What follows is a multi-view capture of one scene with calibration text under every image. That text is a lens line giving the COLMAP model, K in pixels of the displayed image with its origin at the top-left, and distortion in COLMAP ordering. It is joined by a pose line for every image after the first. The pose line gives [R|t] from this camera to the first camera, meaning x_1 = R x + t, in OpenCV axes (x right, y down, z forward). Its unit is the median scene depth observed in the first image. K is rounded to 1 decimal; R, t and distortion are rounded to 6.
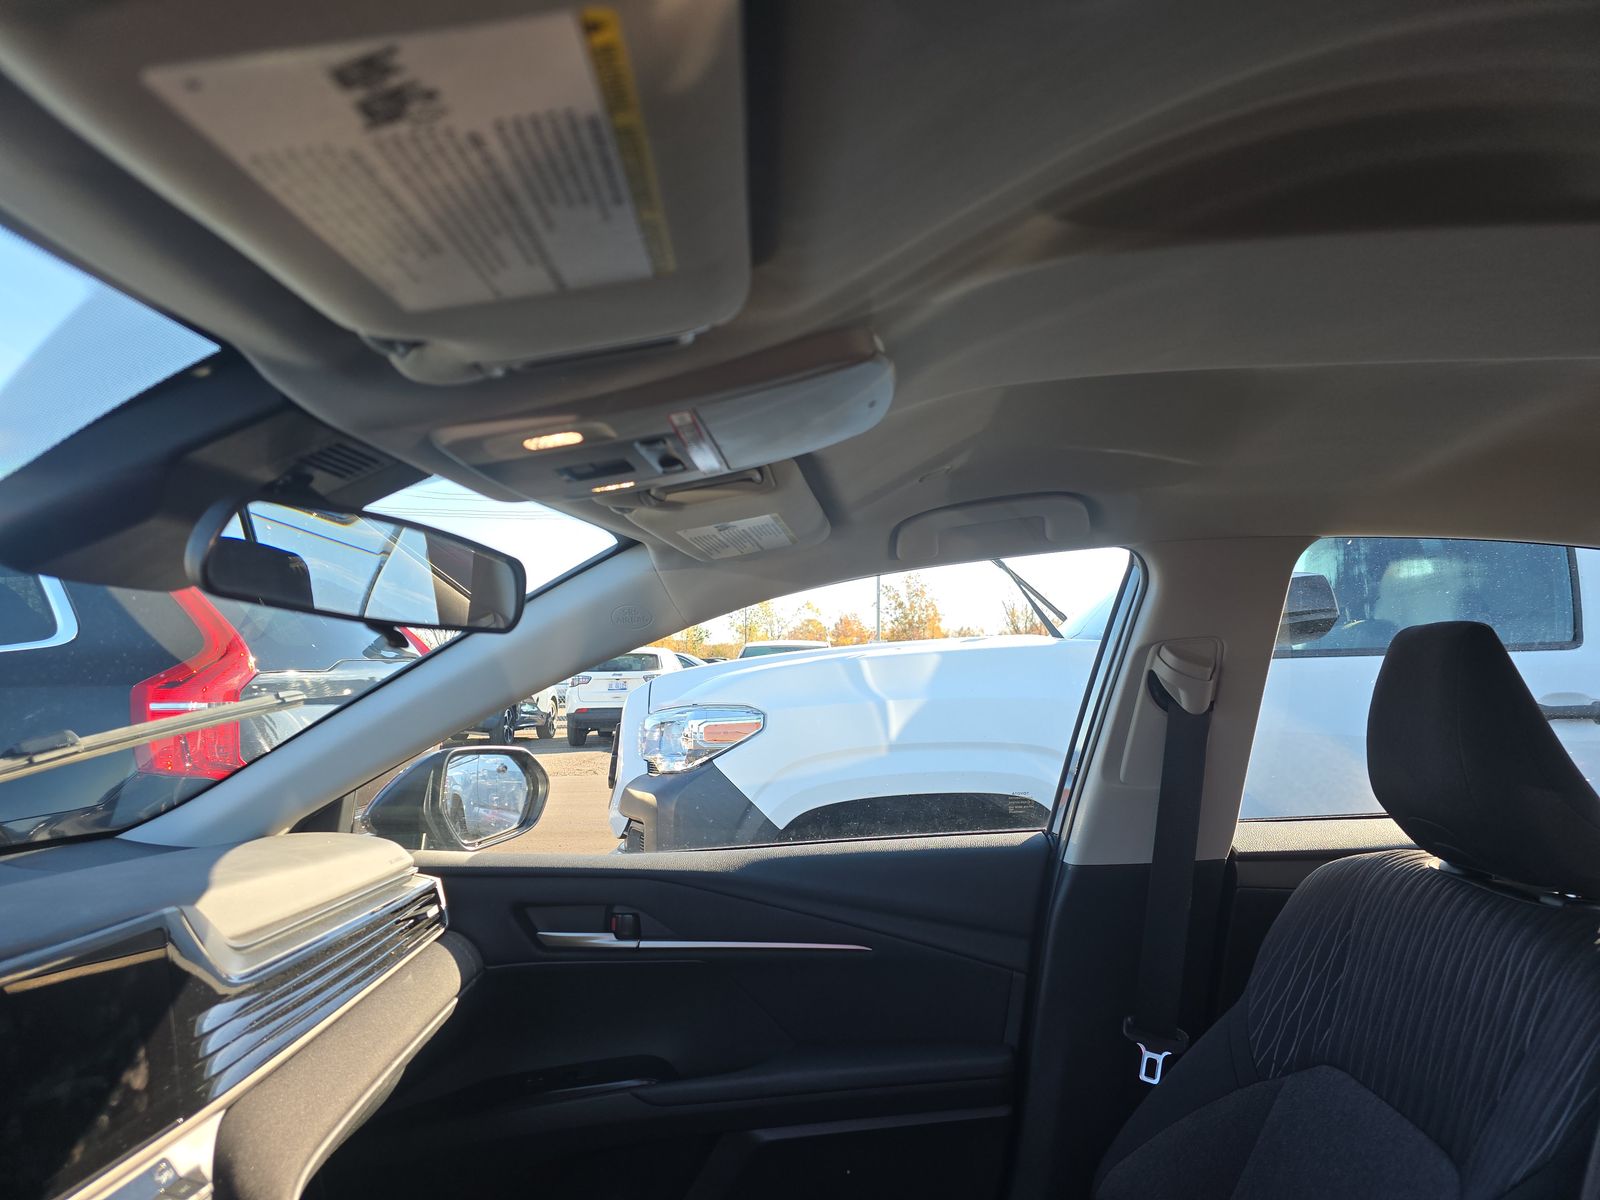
lens RADIAL K [[1051.7, 0, 800.0], [0, 1051.7, 600.0], [0, 0, 1]] dist [0.004677, 0.001028]
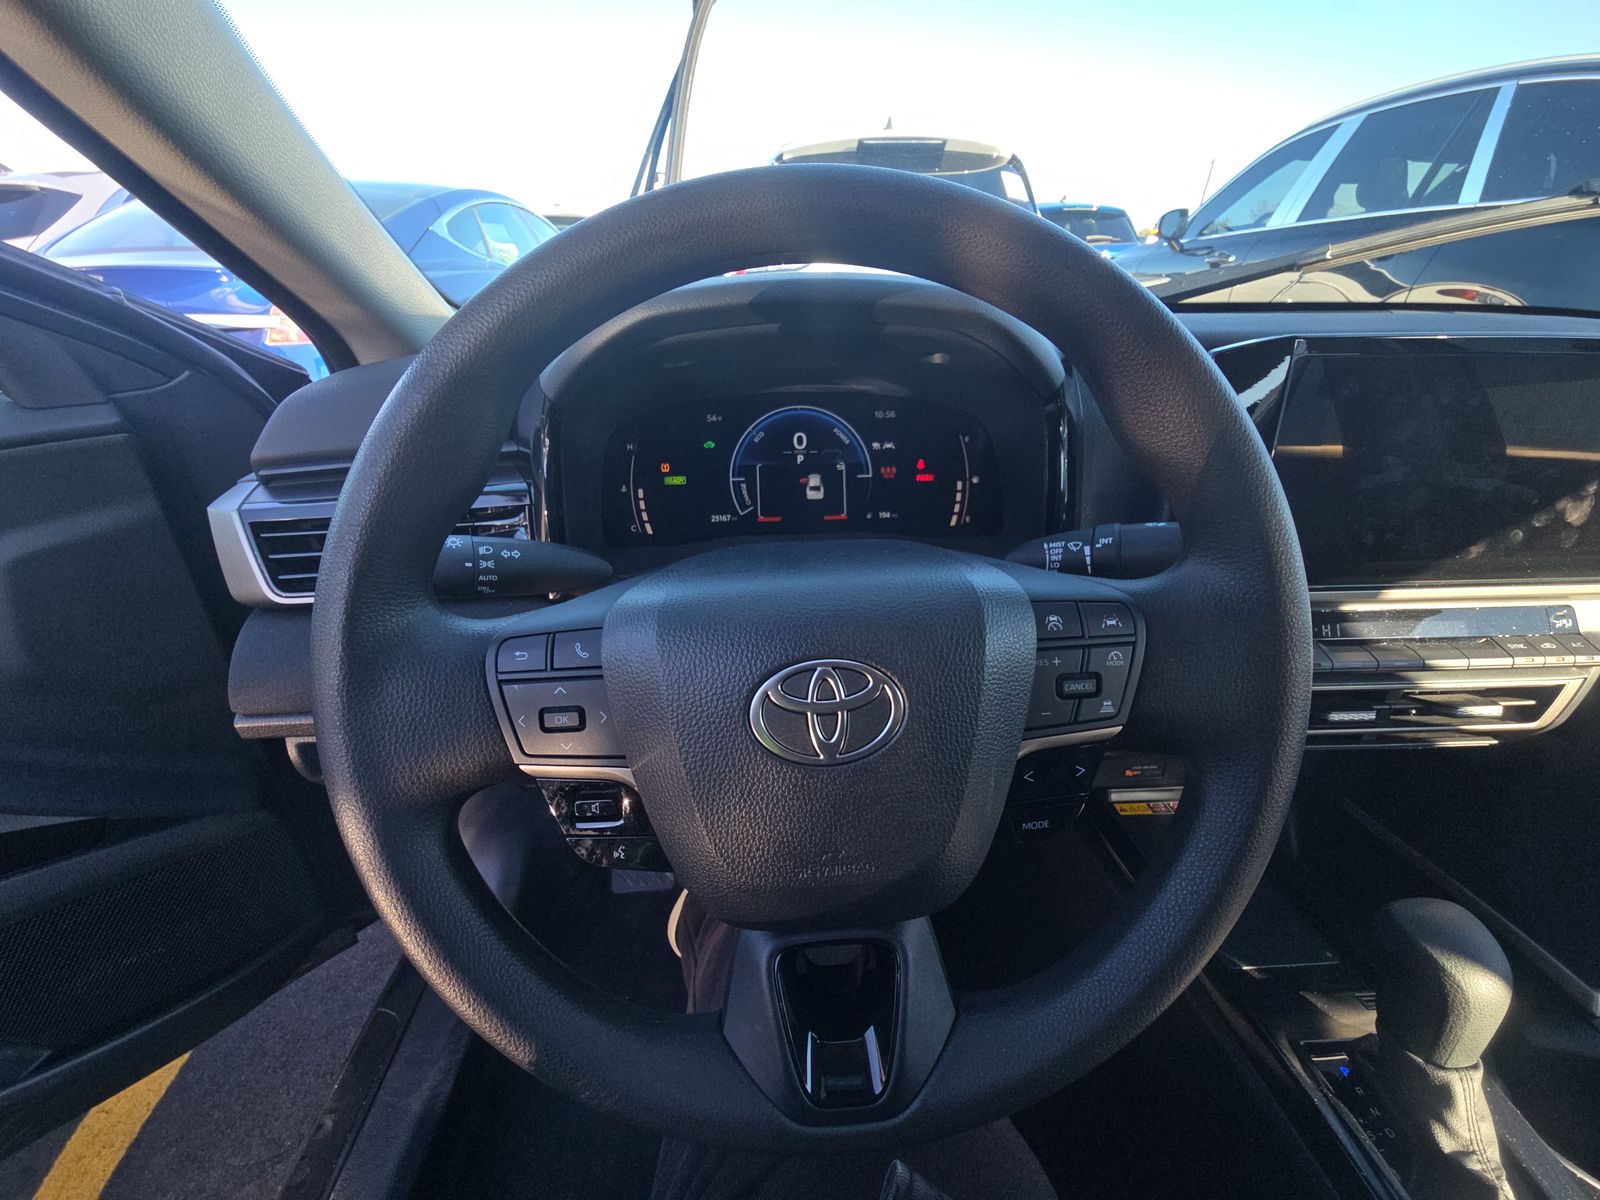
lens RADIAL K [[652.2, 0, 800.0], [0, 652.2, 600.0], [0, 0, 1]] dist [0.010844, -0.007238]
pose [[0.101343, 0.458635, -0.882827, -0.090893], [0.076054, 0.881227, 0.466535, 0.112259], [0.991940, -0.114423, 0.054425, 0.163266]]
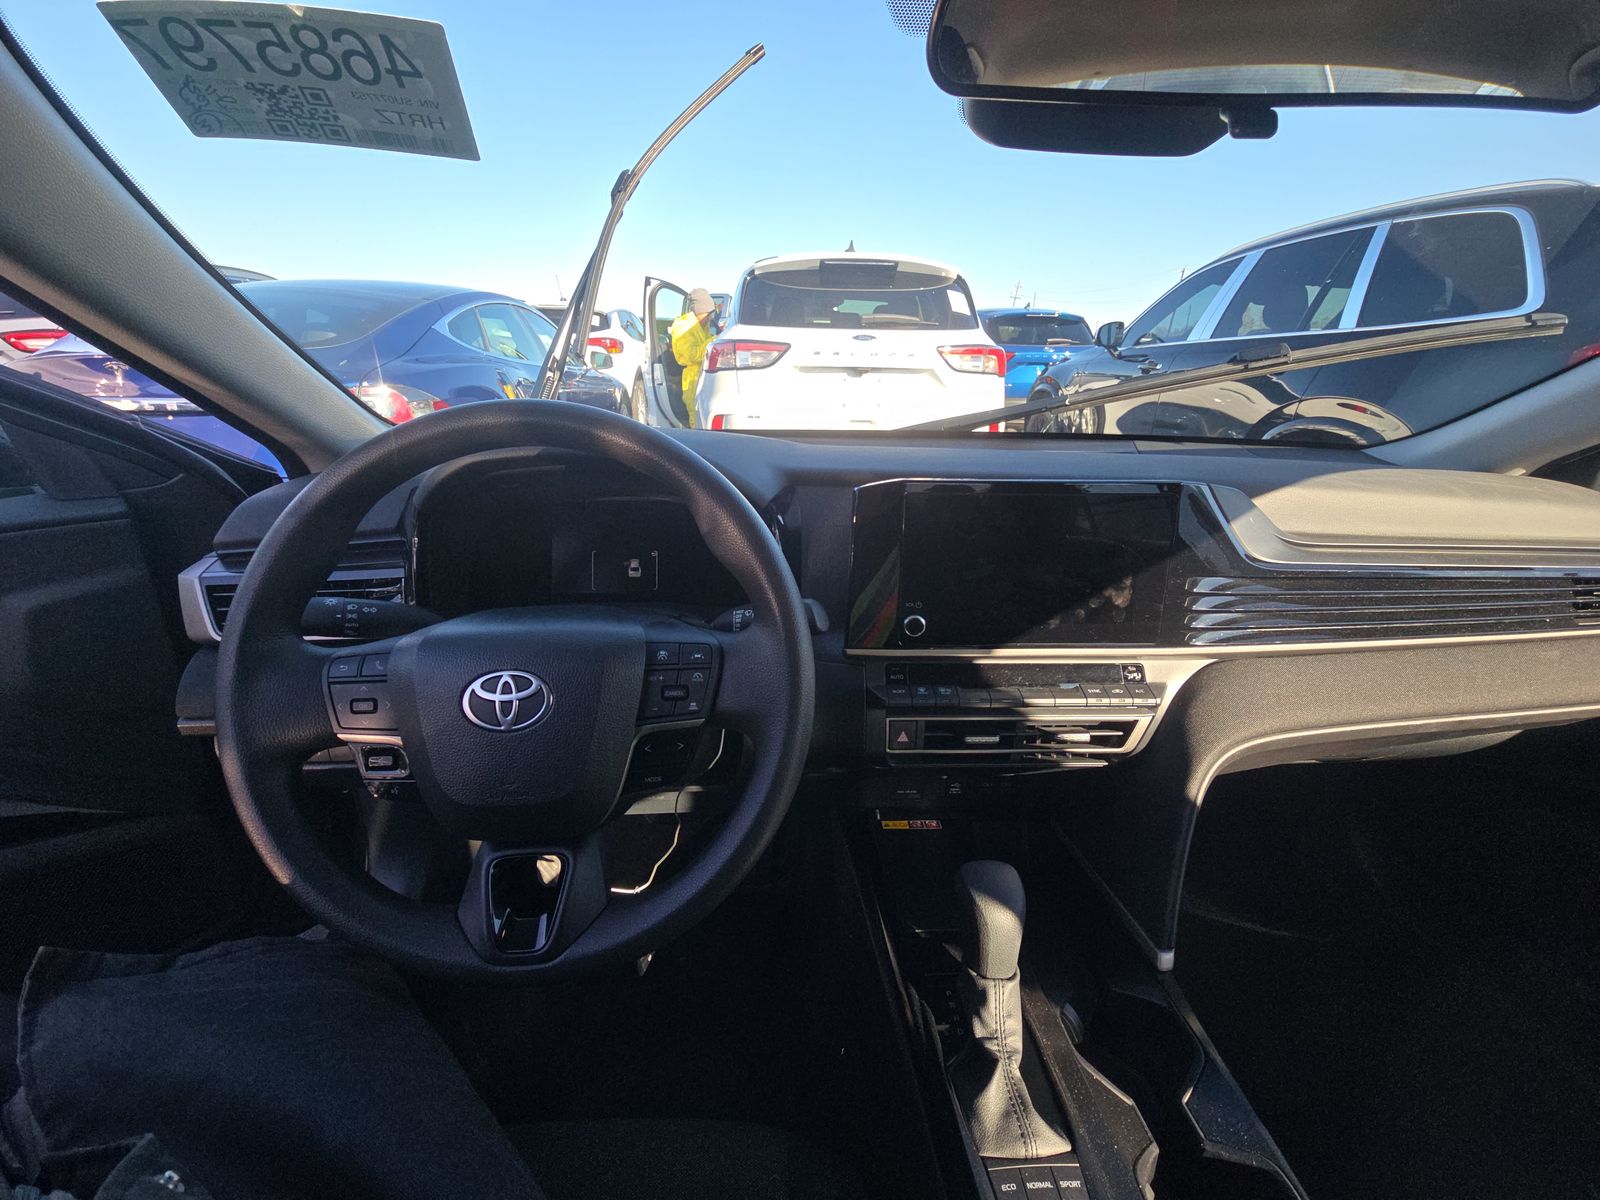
lens RADIAL K [[652.2, 0, 800.0], [0, 652.2, 600.0], [0, 0, 1]] dist [0.010844, -0.007238]
pose [[0.099342, 0.360512, -0.927449, 0.046638], [0.054018, 0.928732, 0.366797, 0.072839], [0.993586, -0.086537, 0.072788, 0.291193]]
